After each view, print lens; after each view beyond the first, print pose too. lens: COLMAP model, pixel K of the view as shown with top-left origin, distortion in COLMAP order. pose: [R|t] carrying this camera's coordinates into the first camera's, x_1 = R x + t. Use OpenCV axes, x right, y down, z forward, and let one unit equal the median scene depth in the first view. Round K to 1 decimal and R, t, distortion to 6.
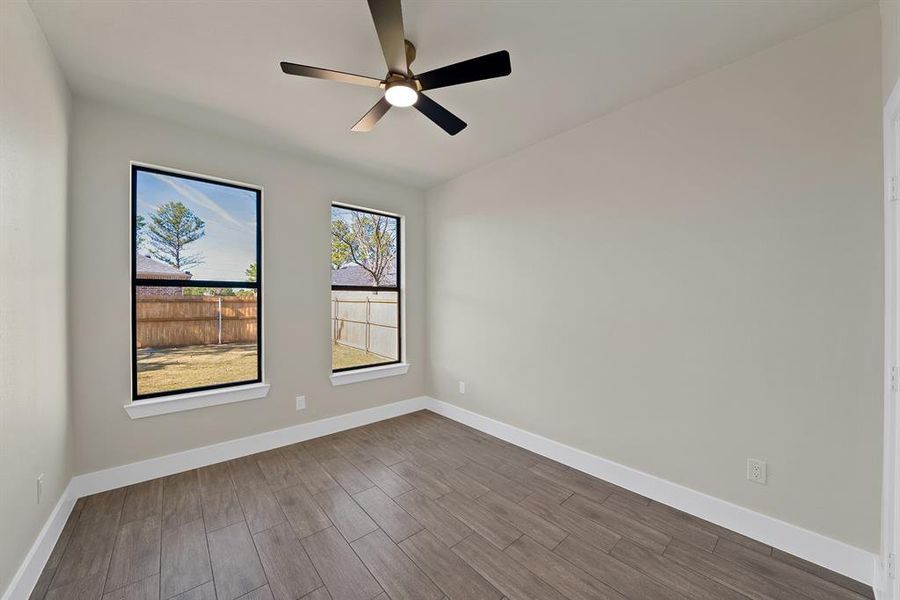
lens RADIAL K [[340.8, 0, 454.0], [0, 340.8, 297.6], [0, 0, 1]] dist [0.012101, 0.000195]
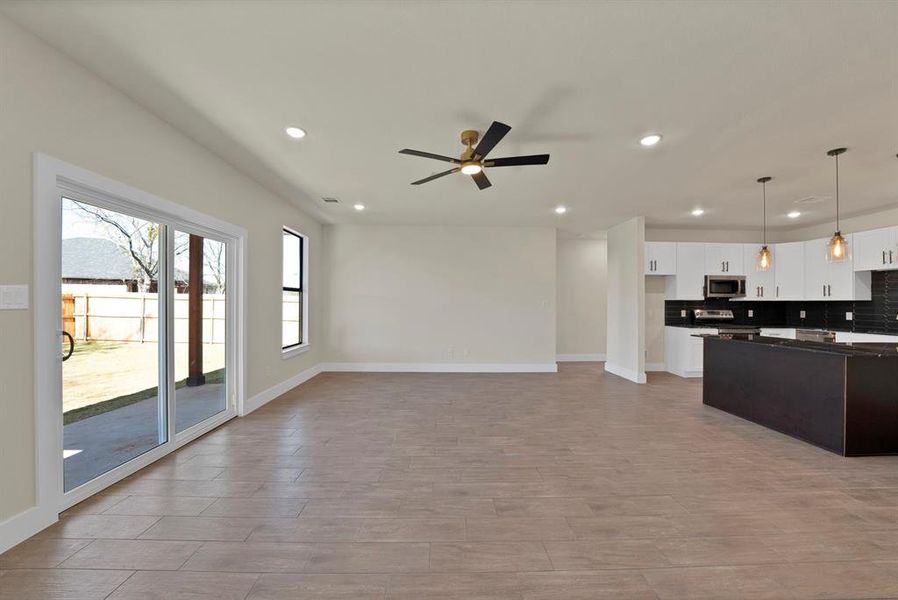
lens RADIAL K [[325.3, 0, 451.0], [0, 325.3, 302.4], [0, 0, 1]] dist [-0.020734, 0.000772]
pose [[0.624644, -0.008632, 0.780862, -0.813572], [0.002533, 0.999956, 0.009028, 0.013751], [-0.780905, -0.003662, 0.624638, -0.298076]]
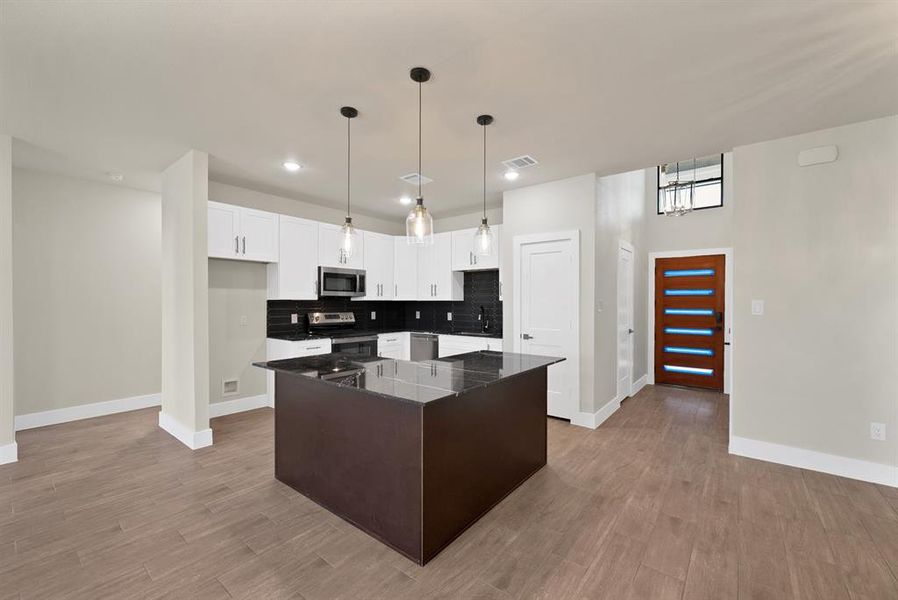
lens RADIAL K [[368.6, 0, 448.8], [0, 368.6, 303.0], [0, 0, 1]] dist [-0.003218, -0.000035]
pose [[-0.193168, -0.017145, 0.981016, -0.241961], [-0.006239, 0.999849, 0.016246, 0.006683], [-0.981146, -0.002982, -0.193246, -0.475608]]
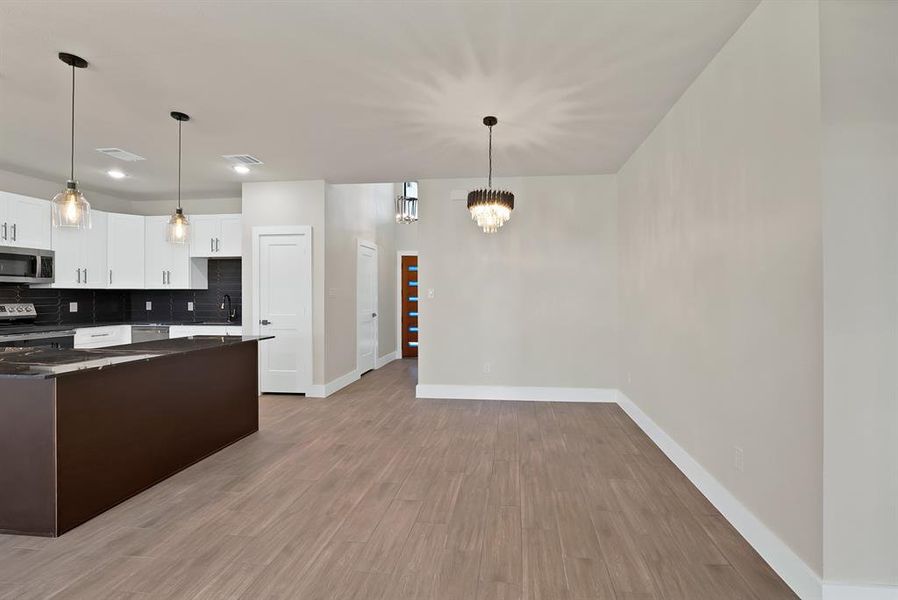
lens RADIAL K [[362.2, 0, 481.4], [0, 362.2, 293.8], [0, 0, 1]] dist [-0.016430, 0.002719]
pose [[-0.699755, -0.011933, 0.714284, -0.504592], [-0.010553, 0.999924, 0.006366, 0.018006], [-0.714305, -0.003083, -0.699827, -0.604866]]
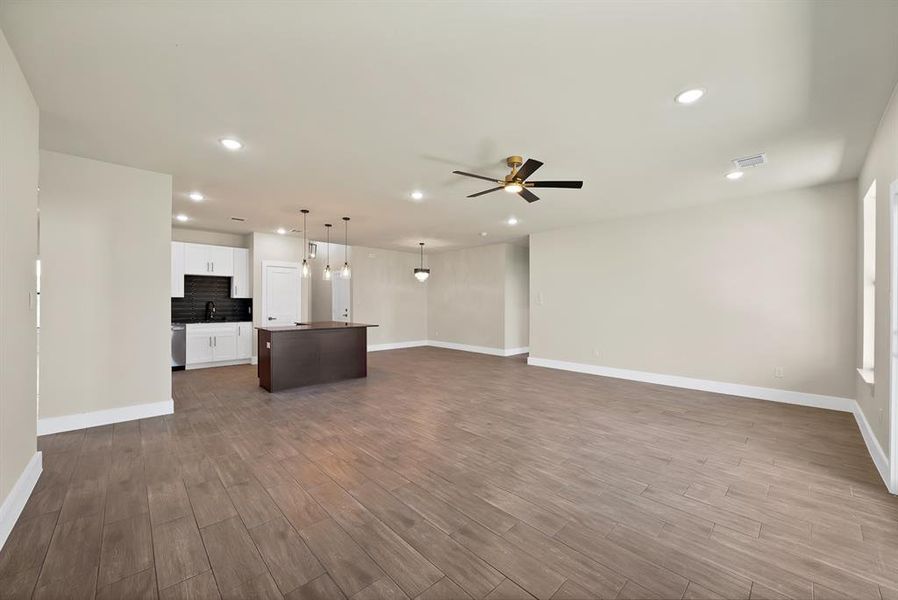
lens RADIAL K [[350.4, 0, 443.6], [0, 350.4, 296.4], [0, 0, 1]] dist [-0.013522, 0.000874]
pose [[-0.998826, -0.017289, -0.045259, -0.042581], [-0.017173, 0.999848, -0.002944, 0.011753], [0.045303, -0.002164, -0.998971, 0.956958]]
